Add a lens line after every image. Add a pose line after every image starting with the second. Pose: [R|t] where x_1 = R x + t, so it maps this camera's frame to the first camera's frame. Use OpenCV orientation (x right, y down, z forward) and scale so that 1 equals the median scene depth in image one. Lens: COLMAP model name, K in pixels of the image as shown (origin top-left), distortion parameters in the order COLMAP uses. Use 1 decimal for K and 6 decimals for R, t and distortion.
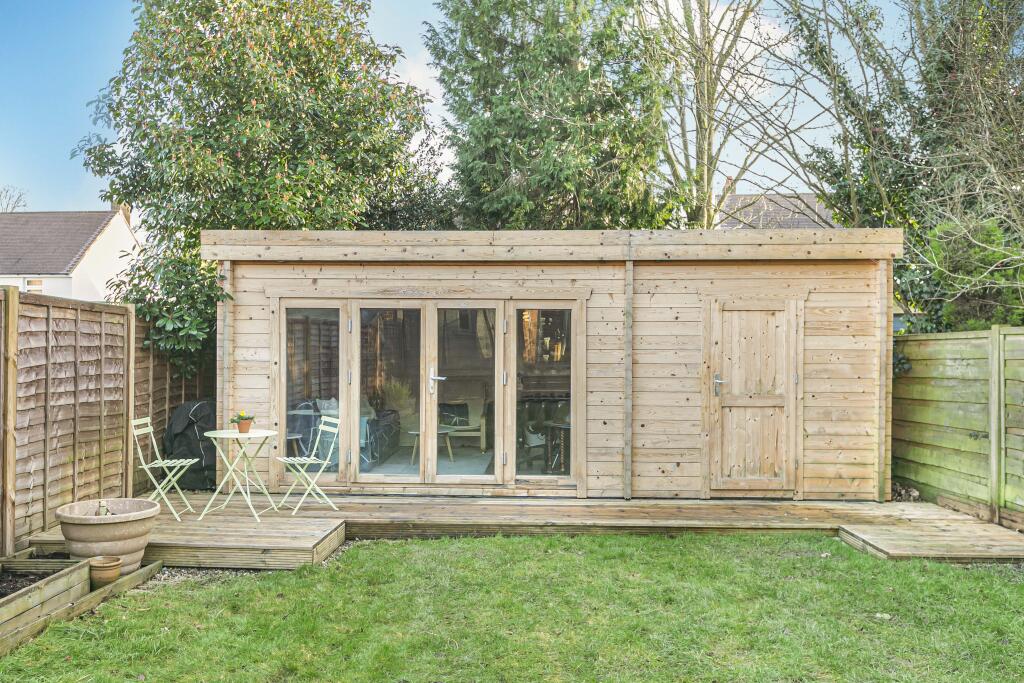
lens RADIAL K [[813.6, 0, 510.2], [0, 813.6, 340.5], [0, 0, 1]] dist [-0.003191, -0.003044]
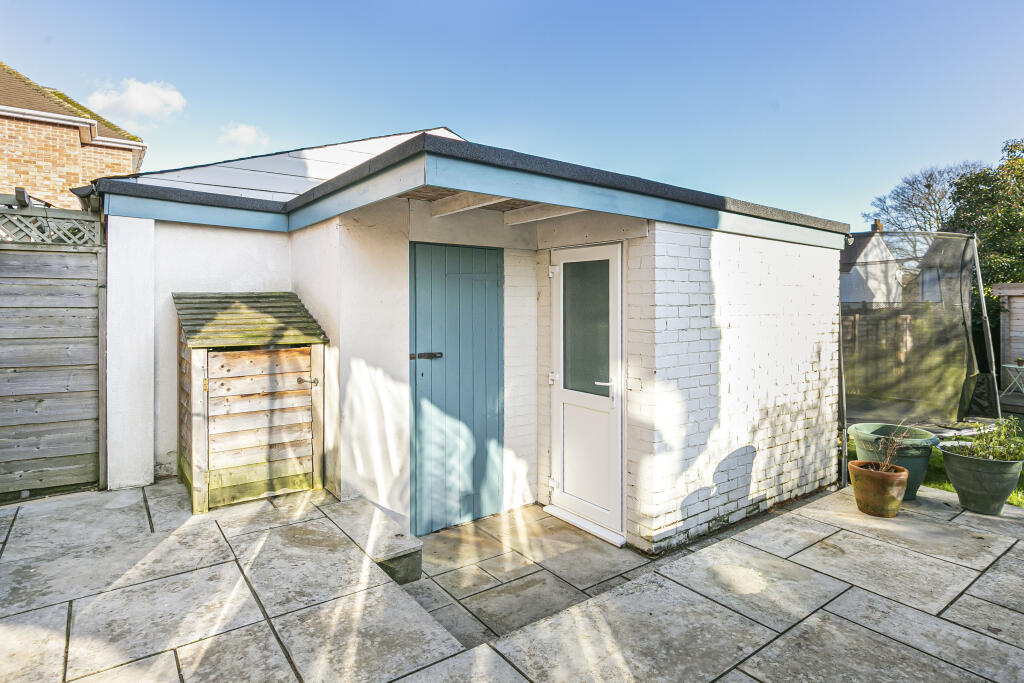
lens RADIAL K [[557.7, 0, 502.7], [0, 557.7, 303.1], [0, 0, 1]] dist [-0.000187, -0.000764]
pose [[0.557549, -0.008654, -0.830099, 0.199963], [0.015682, 0.999877, 0.000109, -0.100636], [0.829996, -0.013078, 0.557616, -1.198811]]
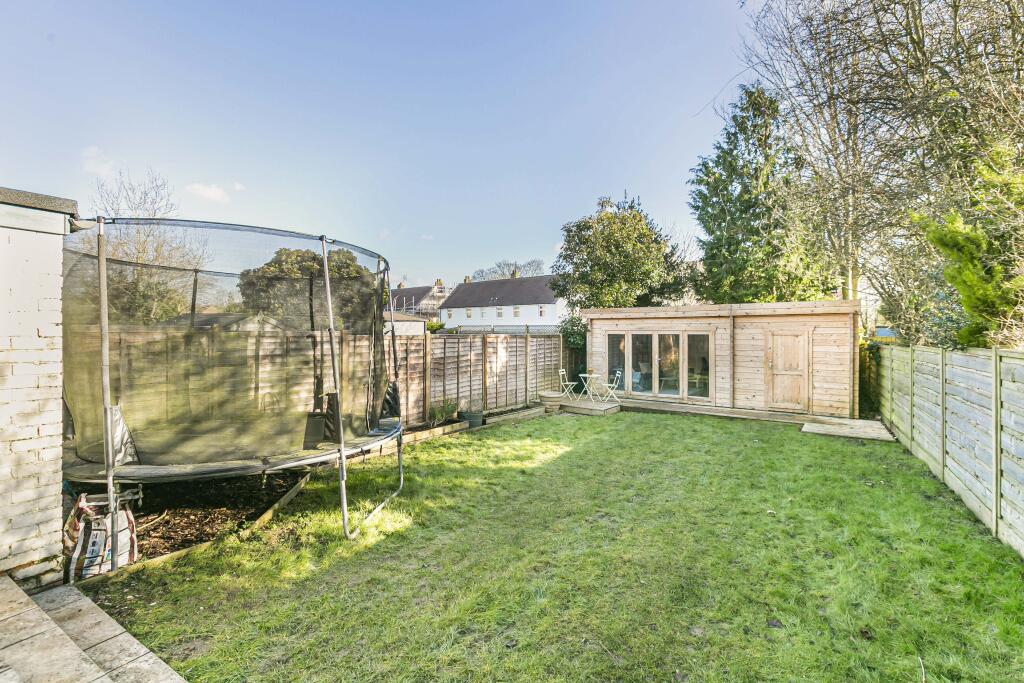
lens RADIAL K [[466.4, 0, 513.4], [0, 466.4, 335.4], [0, 0, 1]] dist [0.004279, -0.001453]
pose [[0.824021, -0.001460, -0.566557, 0.413005], [0.014413, 0.999727, 0.018387, -0.072841], [0.566376, -0.023317, 0.823817, -0.609380]]
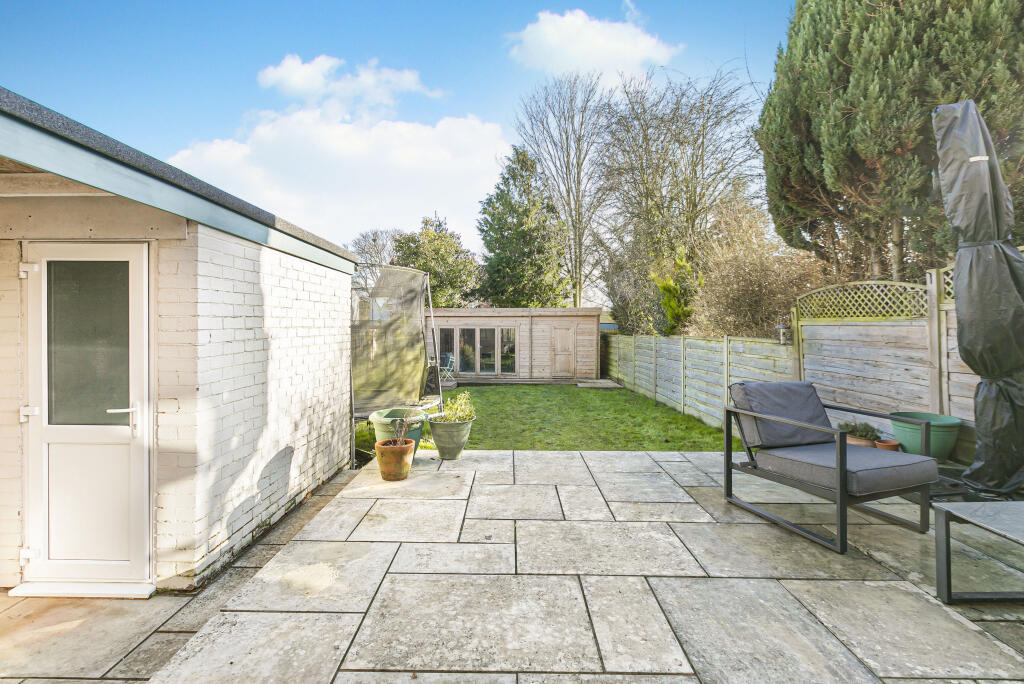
lens RADIAL K [[466.4, 0, 504.9], [0, 466.4, 325.2], [0, 0, 1]] dist [0.004279, -0.001453]
pose [[0.999029, -0.005287, -0.043735, 0.123461], [0.006065, 0.999826, 0.017665, -0.093436], [0.043634, -0.017913, 0.998887, -1.176199]]
